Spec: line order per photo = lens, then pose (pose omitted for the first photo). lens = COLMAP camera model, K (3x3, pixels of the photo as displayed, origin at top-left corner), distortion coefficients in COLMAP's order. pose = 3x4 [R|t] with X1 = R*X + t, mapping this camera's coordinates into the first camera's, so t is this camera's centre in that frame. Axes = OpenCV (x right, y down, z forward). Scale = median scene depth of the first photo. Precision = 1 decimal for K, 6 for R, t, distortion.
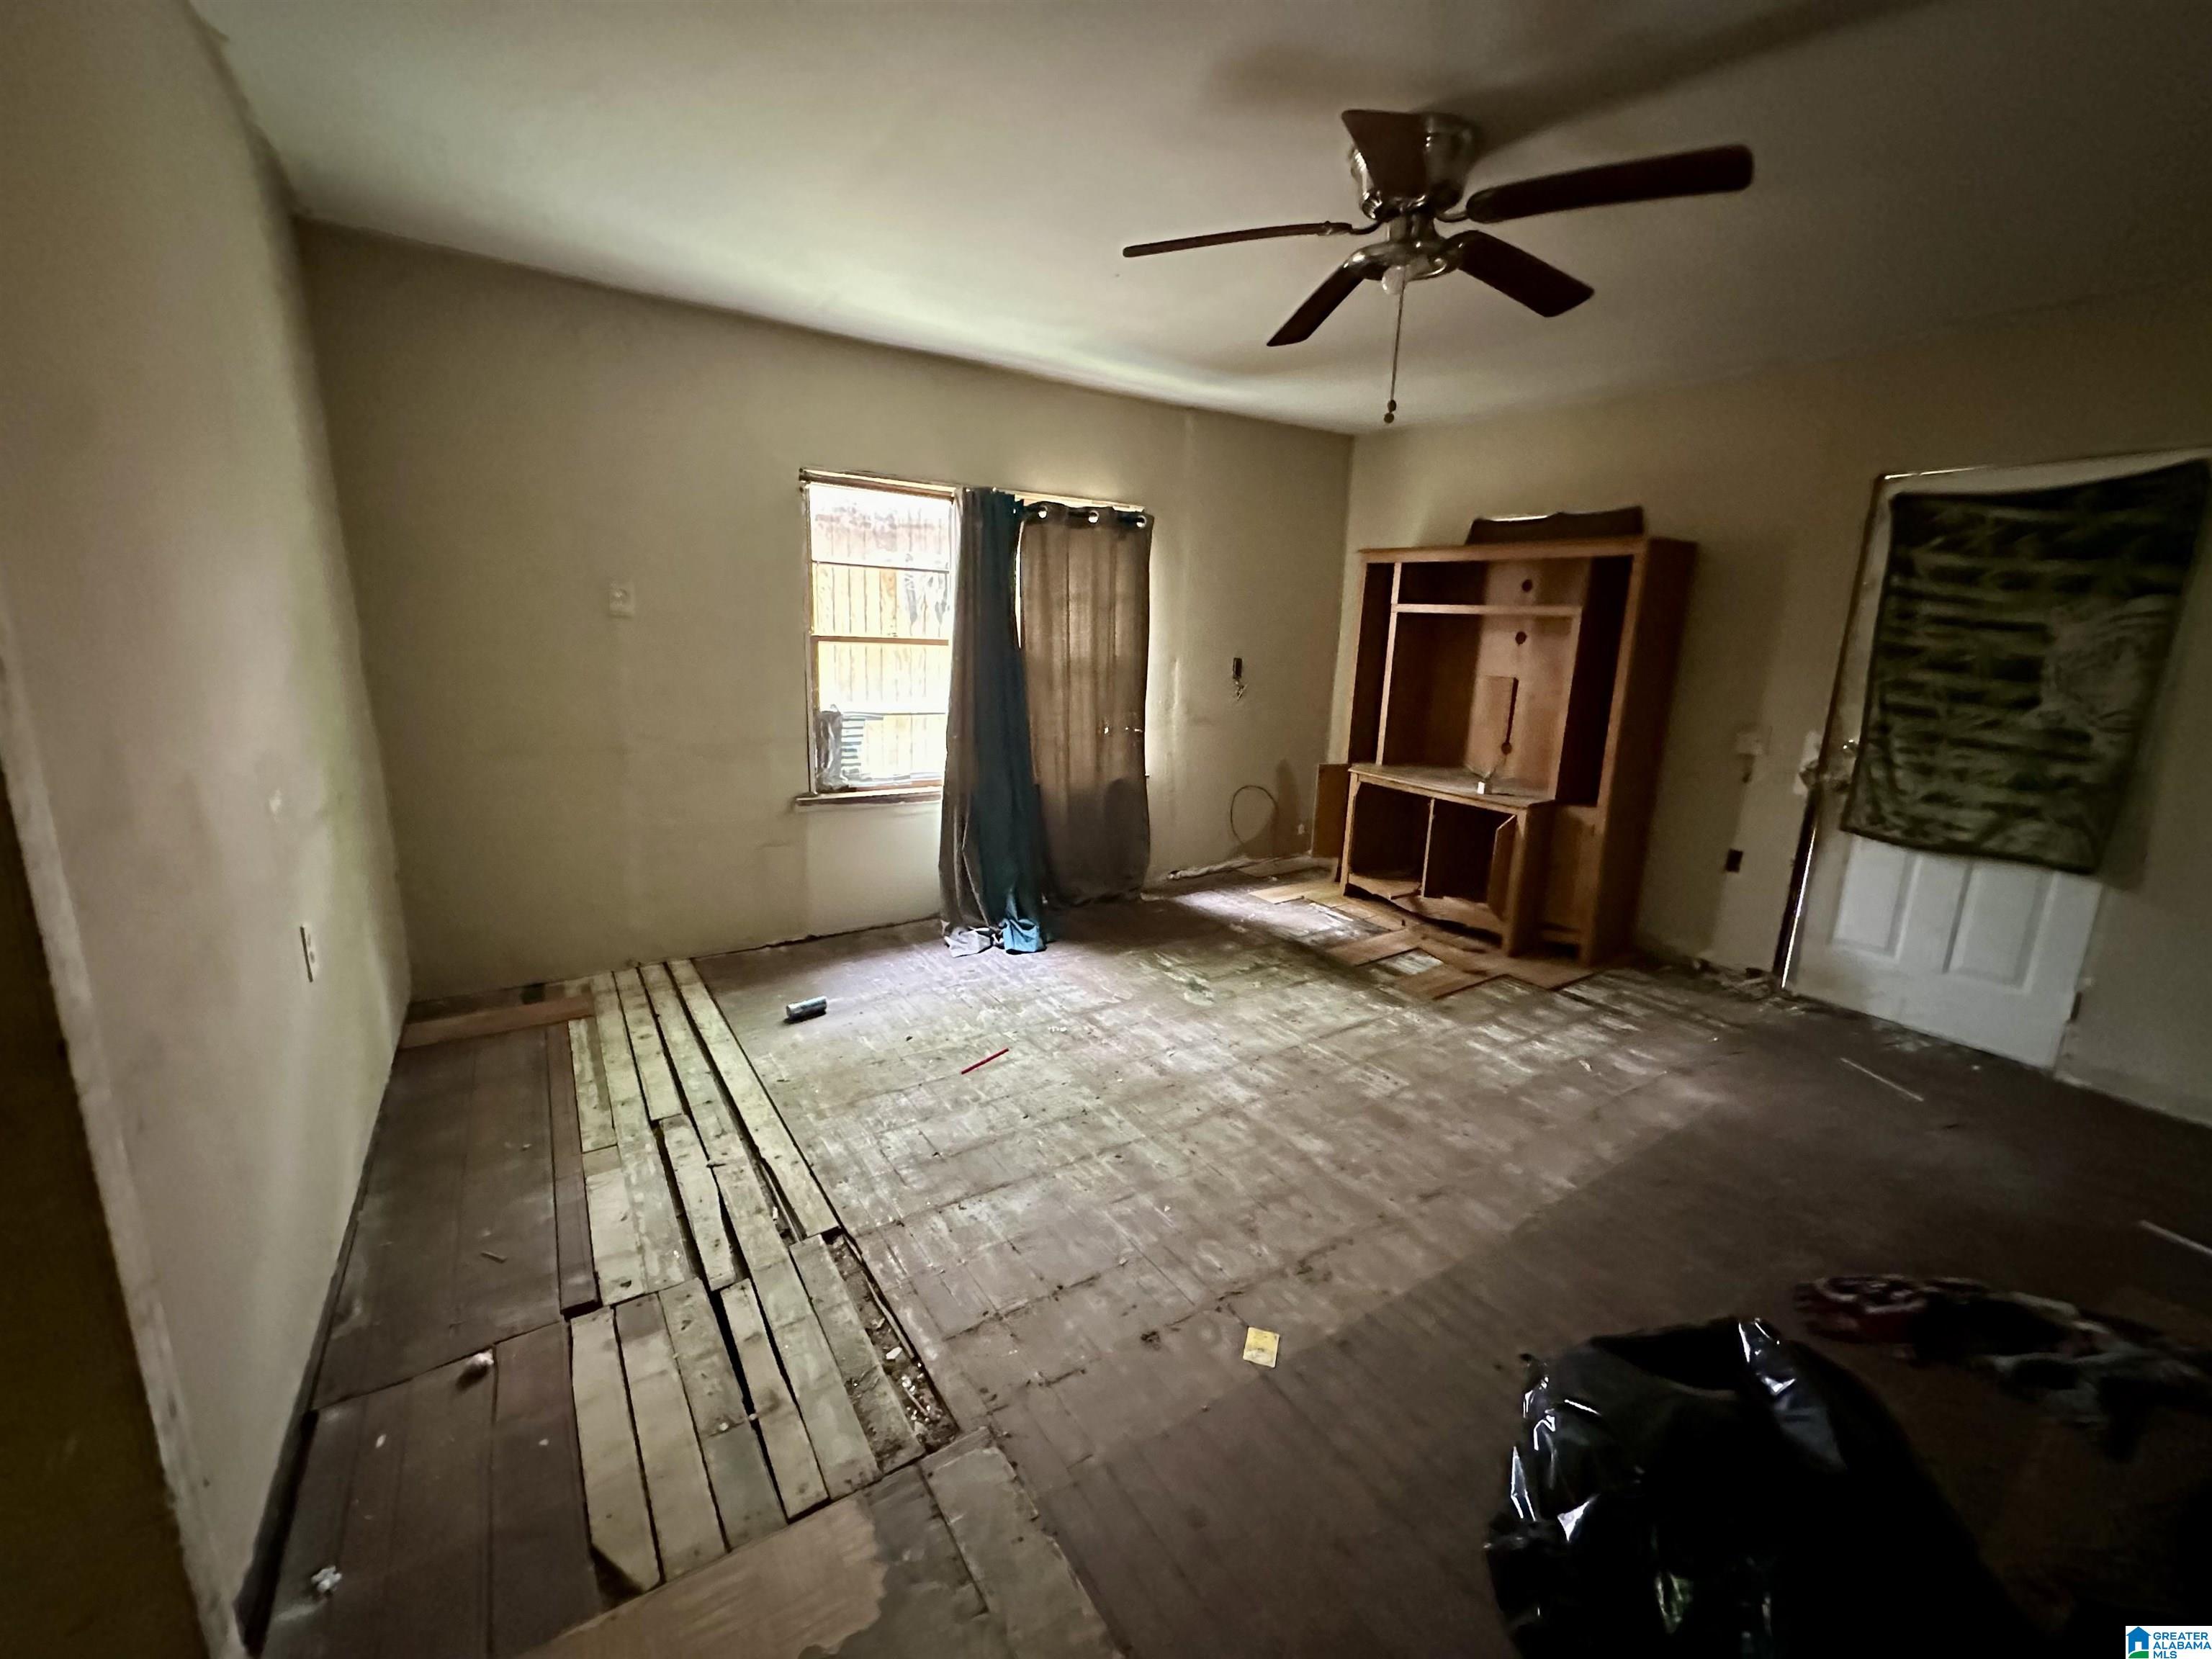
lens RADIAL K [[890.8, 0, 1104.5], [0, 890.8, 827.9], [0, 0, 1]] dist [-0.001556, 0.000715]
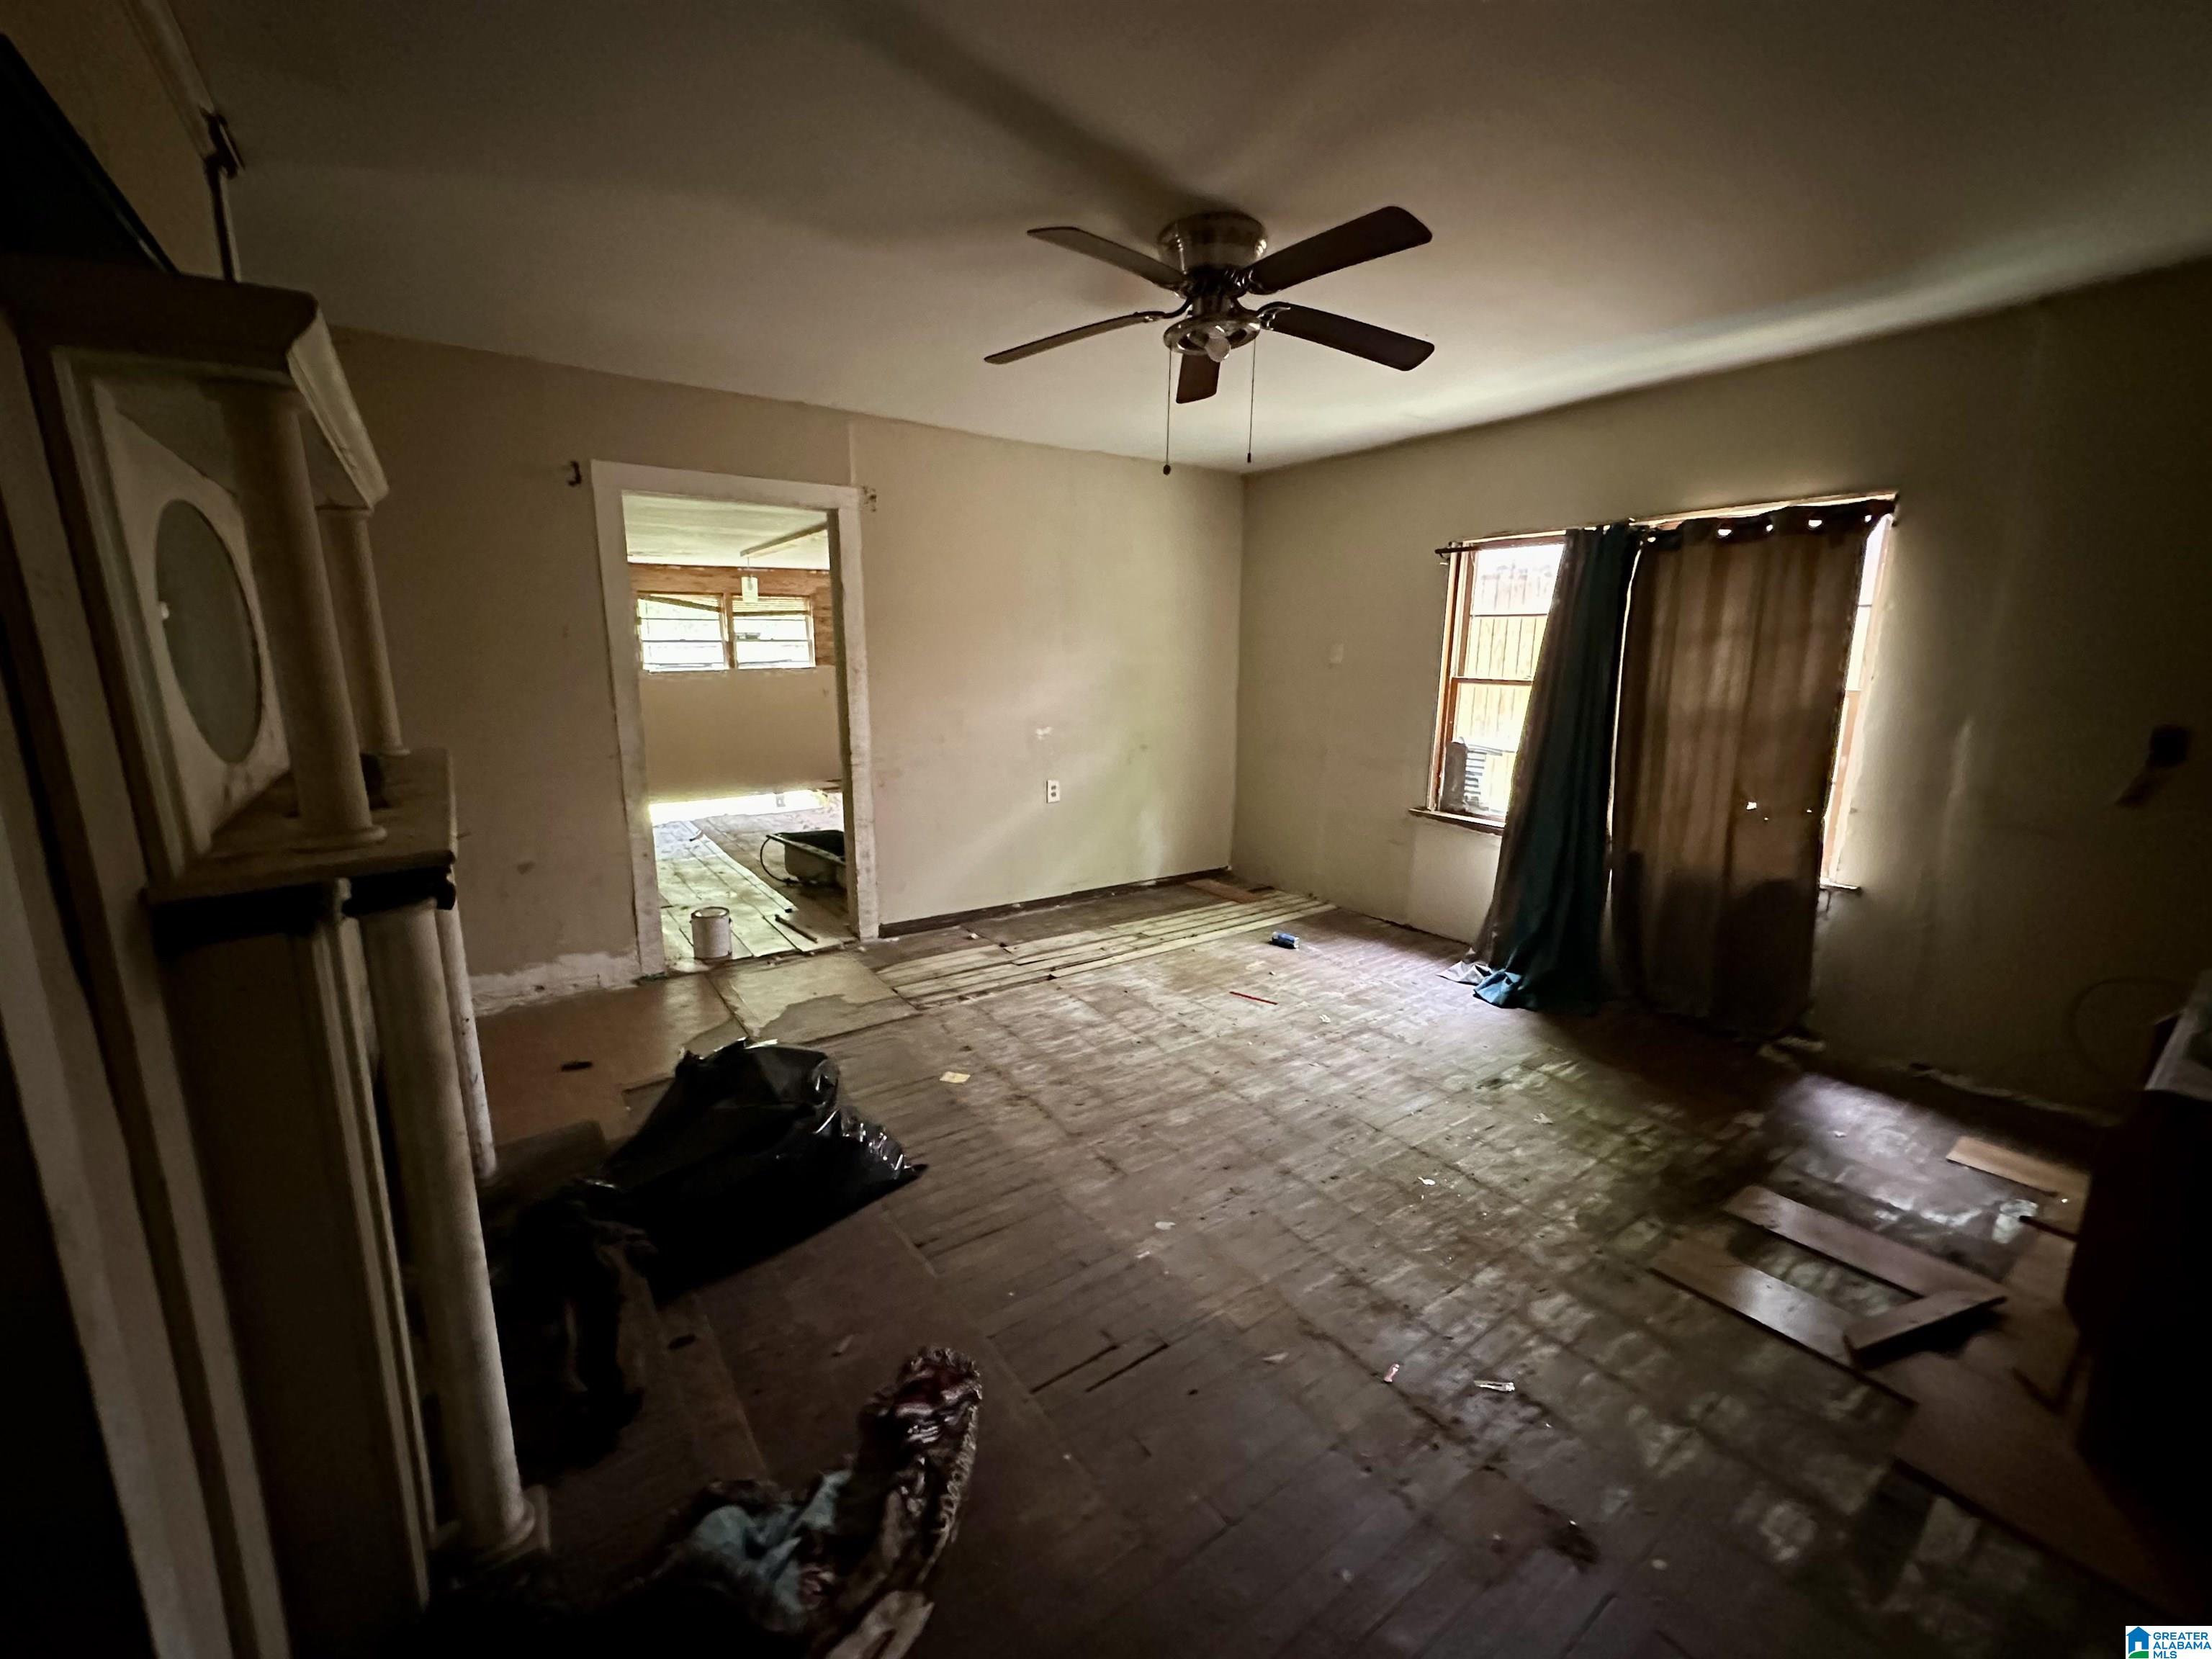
lens RADIAL K [[890.8, 0, 1104.5], [0, 890.8, 827.9], [0, 0, 1]] dist [-0.001556, 0.000715]
pose [[0.024367, 0.159109, -0.986960, 0.970660], [-0.229889, 0.961688, 0.149359, -0.105453], [0.972912, 0.223252, 0.060011, 0.581041]]
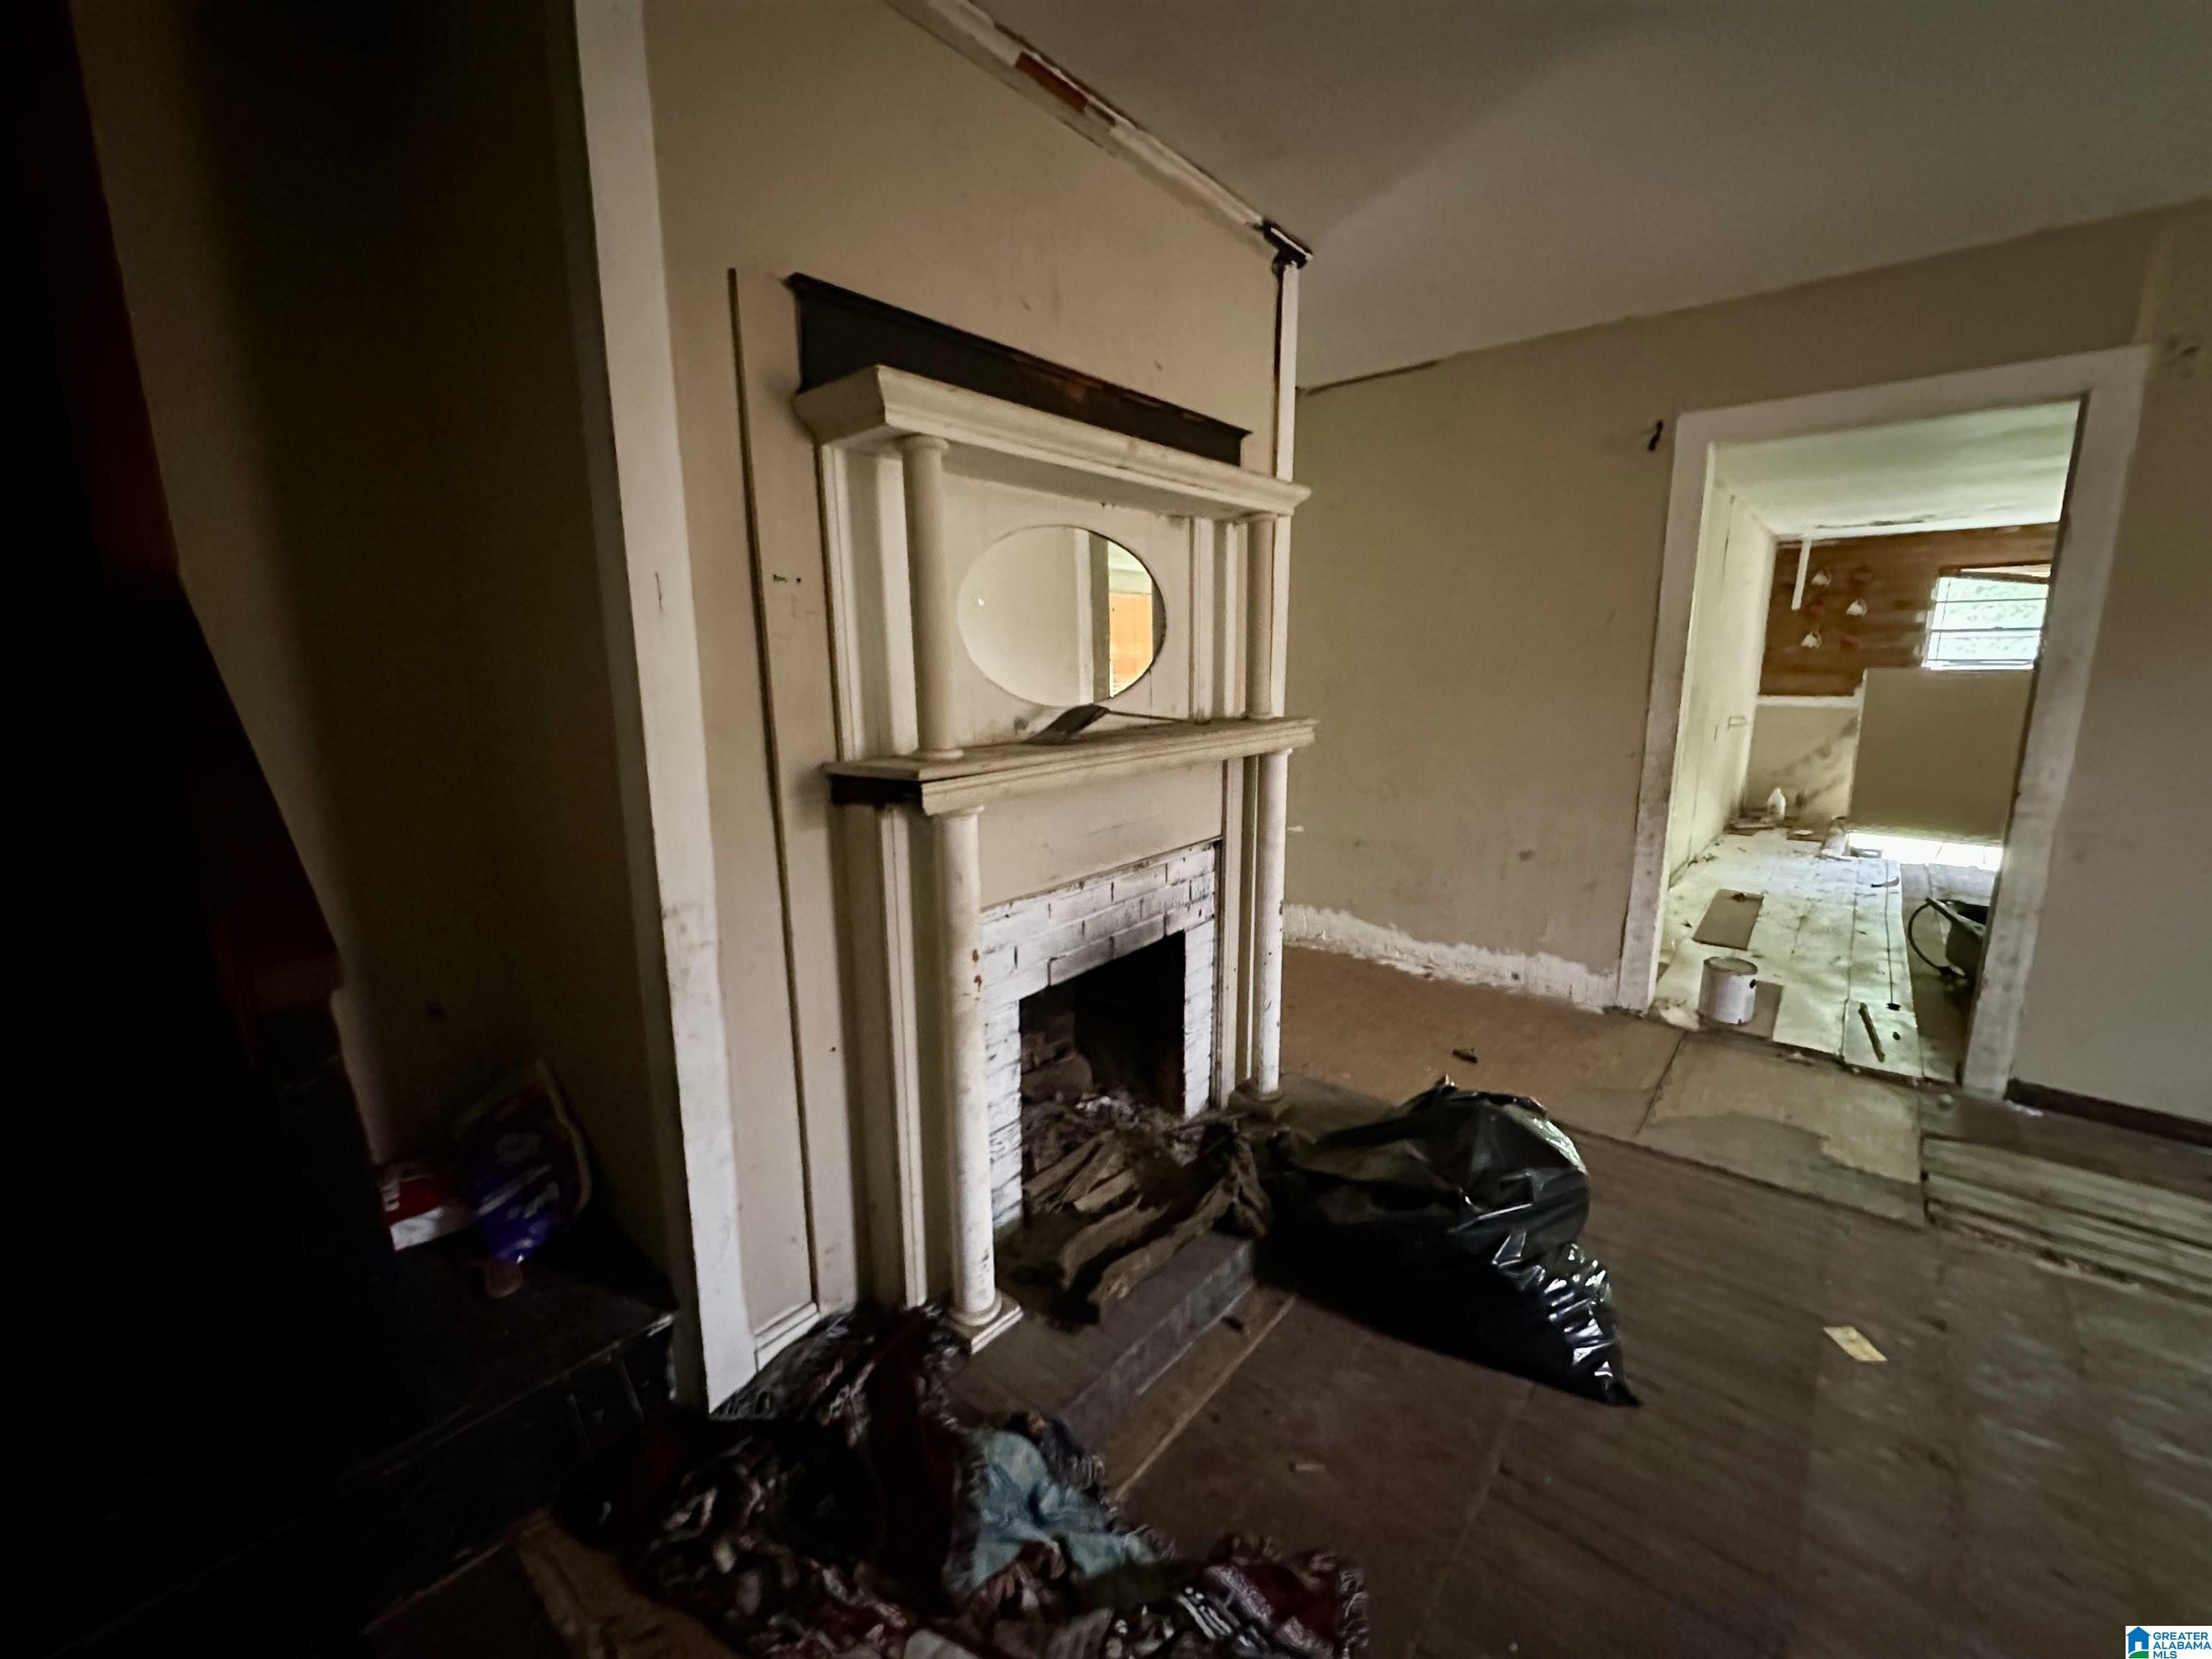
lens RADIAL K [[892.9, 0, 1104.8], [0, 892.9, 825.5], [0, 0, 1]] dist [-0.000401, 0.000377]
pose [[-0.960565, 0.020933, -0.277267, 0.679225], [-0.092055, 0.916988, 0.388148, -0.141983], [0.262375, 0.398365, -0.878900, 0.776353]]
